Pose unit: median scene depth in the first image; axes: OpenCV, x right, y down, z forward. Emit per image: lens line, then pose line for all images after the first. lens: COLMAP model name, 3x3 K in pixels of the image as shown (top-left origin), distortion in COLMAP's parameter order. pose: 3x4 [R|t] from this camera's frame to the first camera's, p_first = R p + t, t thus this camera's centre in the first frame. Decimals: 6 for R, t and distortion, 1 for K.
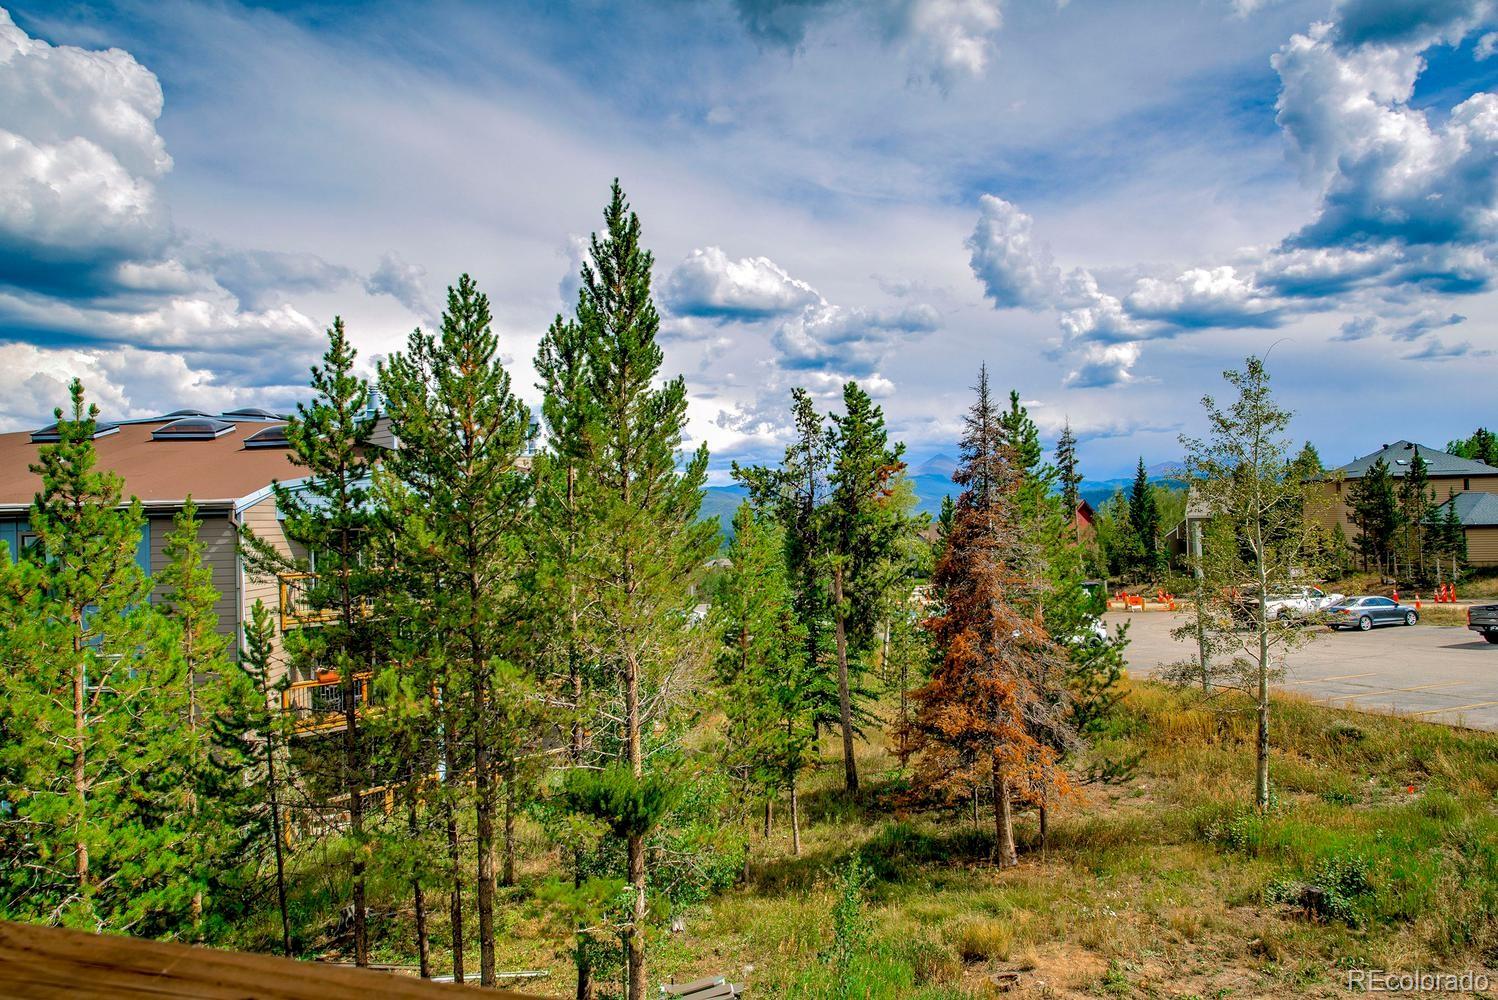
lens RADIAL K [[990.2, 0, 749.0], [0, 990.2, 500.0], [0, 0, 1]] dist [-0.002248, 0.005055]
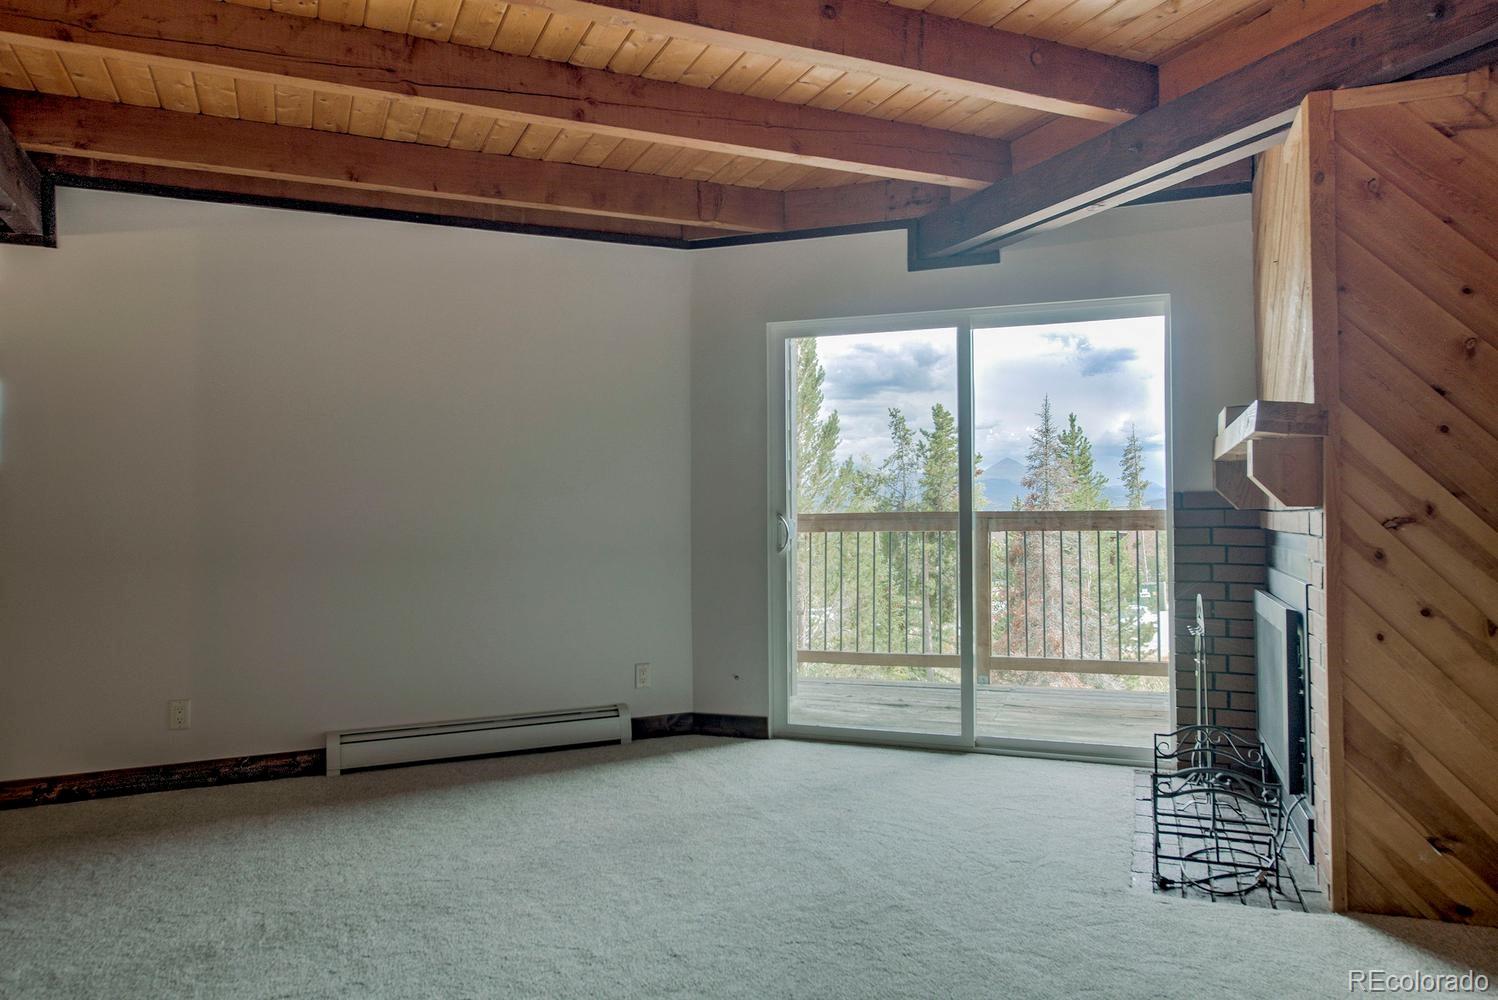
lens RADIAL K [[990.2, 0, 749.0], [0, 990.2, 500.0], [0, 0, 1]] dist [-0.002248, 0.005055]
pose [[0.997833, 0.015272, -0.063997, -0.052847], [-0.015366, 0.999881, -0.000978, 0.005424], [0.063975, 0.001959, 0.997950, -0.251159]]
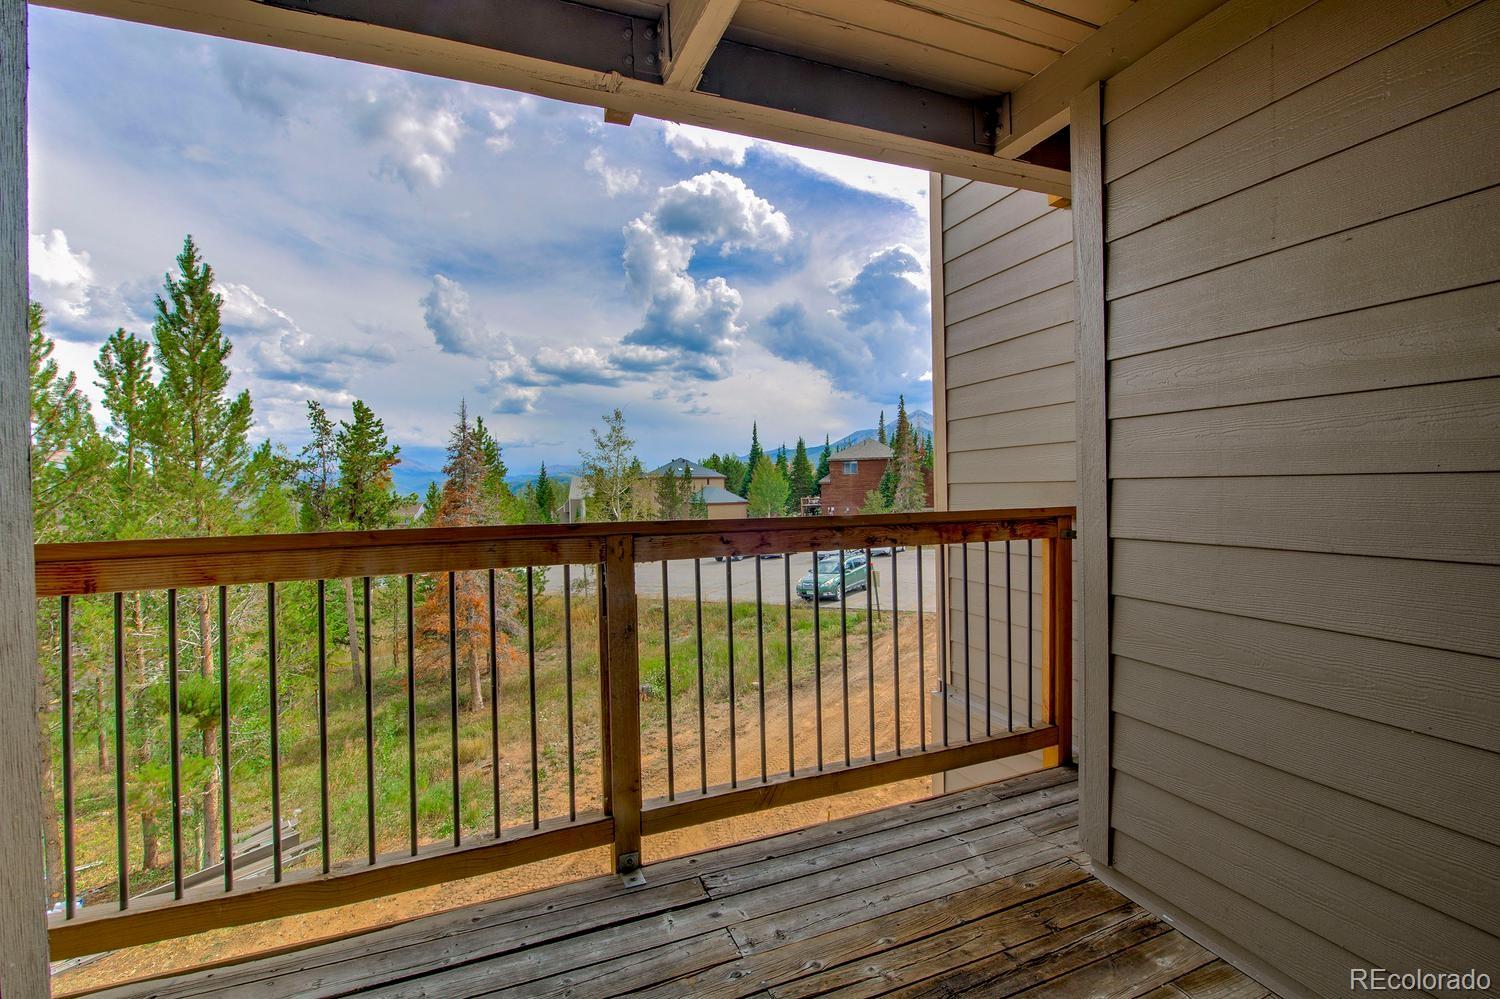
lens RADIAL K [[645.3, 0, 744.5], [0, 645.3, 490.4], [0, 0, 1]] dist [-0.009833, 0.000001]
pose [[0.776154, 0.010452, 0.630457, -0.048789], [-0.013088, 0.999914, -0.000464, 0.002894], [-0.630408, -0.007891, 0.776224, -0.064306]]
